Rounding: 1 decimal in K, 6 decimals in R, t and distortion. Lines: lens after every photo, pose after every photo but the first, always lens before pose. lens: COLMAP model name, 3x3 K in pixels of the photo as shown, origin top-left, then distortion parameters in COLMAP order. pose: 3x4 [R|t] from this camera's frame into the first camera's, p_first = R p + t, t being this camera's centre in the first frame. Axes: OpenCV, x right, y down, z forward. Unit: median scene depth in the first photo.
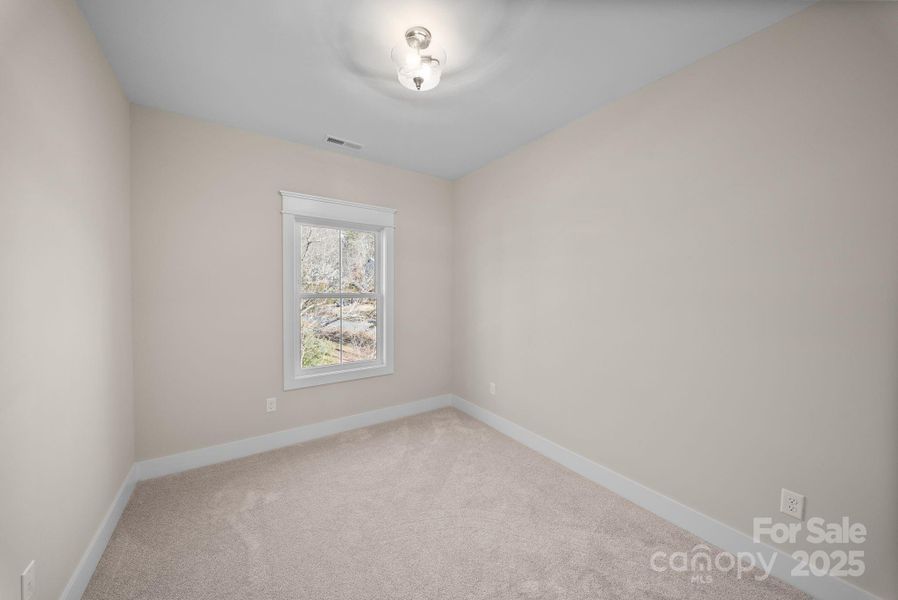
lens RADIAL K [[310.3, 0, 447.2], [0, 310.3, 299.2], [0, 0, 1]] dist [0.000675, -0.006922]
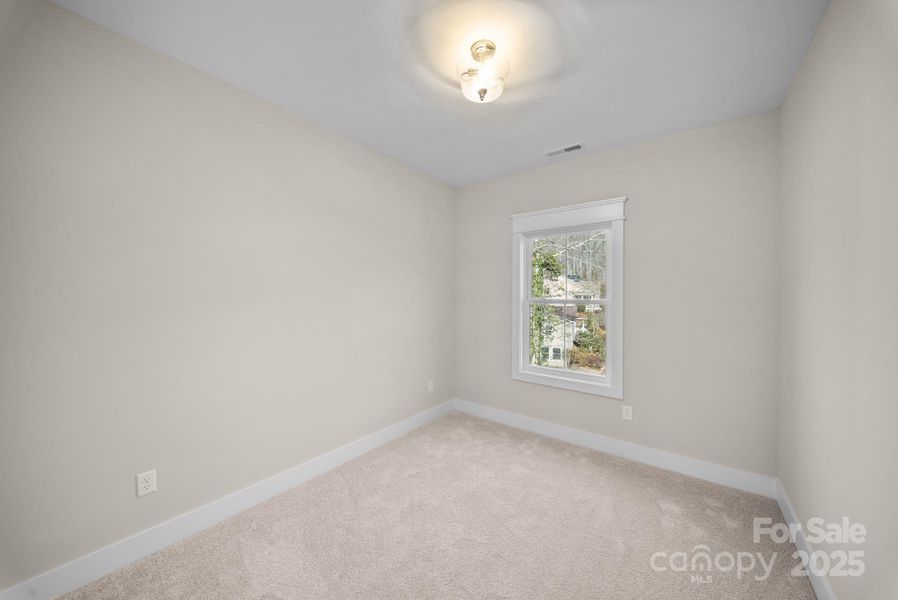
lens RADIAL K [[310.3, 0, 447.2], [0, 310.3, 299.2], [0, 0, 1]] dist [0.000675, -0.006922]
pose [[0.301048, 0.001612, -0.953608, 0.517708], [-0.024221, 0.999689, -0.005957, -0.008123], [0.953301, 0.024890, 0.300993, 0.355744]]
